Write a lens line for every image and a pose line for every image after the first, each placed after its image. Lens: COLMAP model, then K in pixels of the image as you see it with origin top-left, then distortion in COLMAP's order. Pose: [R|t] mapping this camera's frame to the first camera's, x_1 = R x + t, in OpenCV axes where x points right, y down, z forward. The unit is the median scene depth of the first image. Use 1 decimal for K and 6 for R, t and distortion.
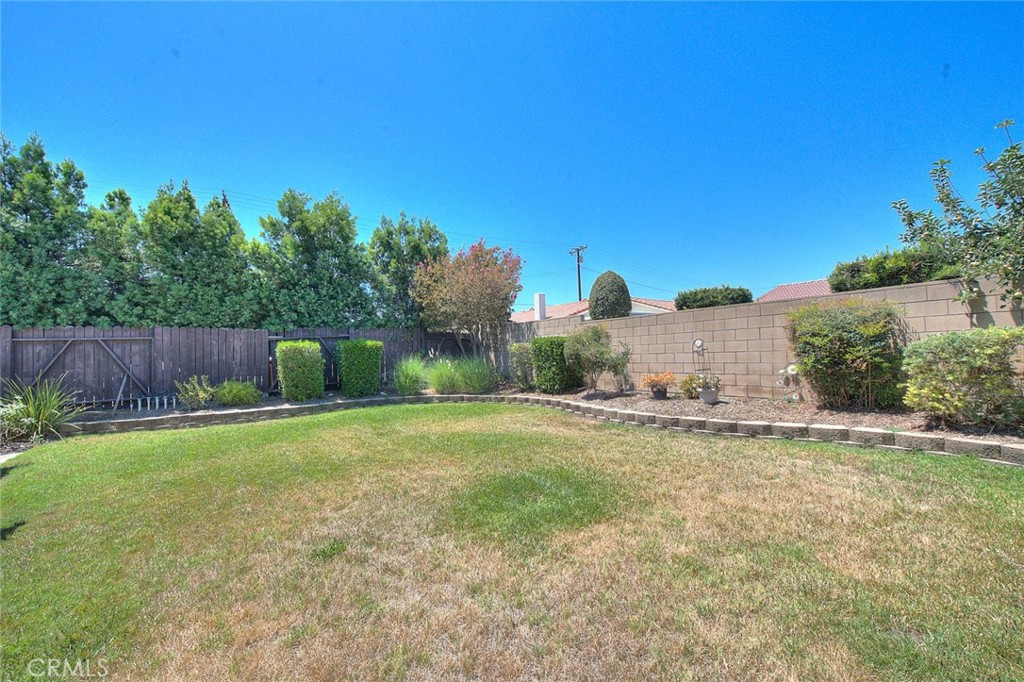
lens RADIAL K [[417.2, 0, 508.7], [0, 417.2, 343.5], [0, 0, 1]] dist [-0.004062, -0.000453]
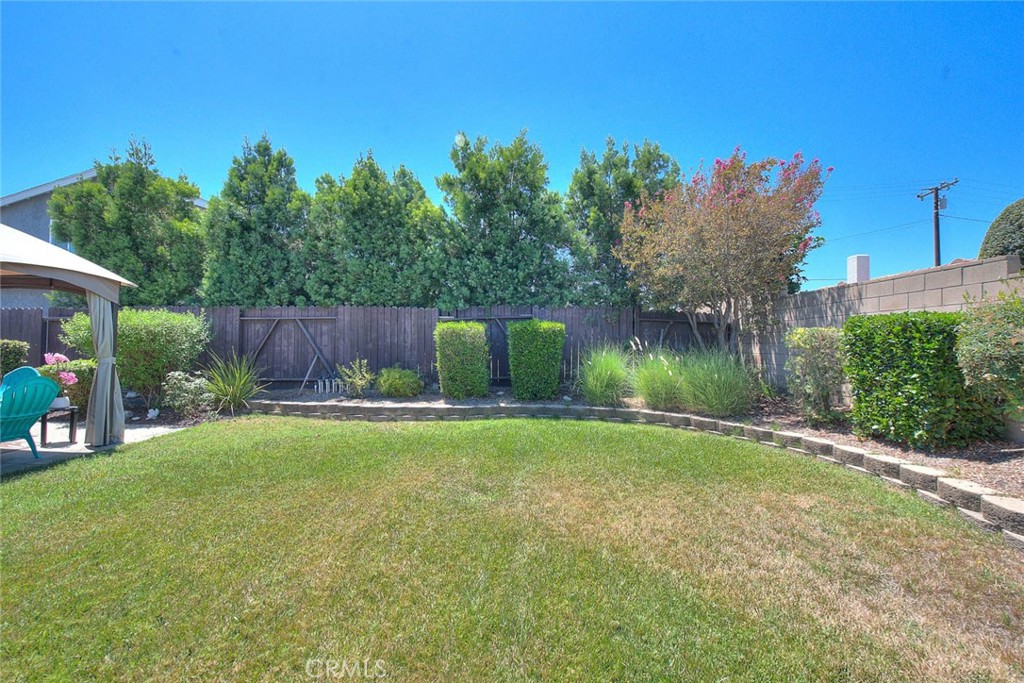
lens RADIAL K [[417.2, 0, 503.5], [0, 417.2, 338.1], [0, 0, 1]] dist [-0.004062, -0.000453]
pose [[0.812236, 0.024749, -0.582803, 0.016620], [-0.017685, 0.999685, 0.017805, 0.008819], [0.583060, -0.004155, 0.812418, 0.386896]]
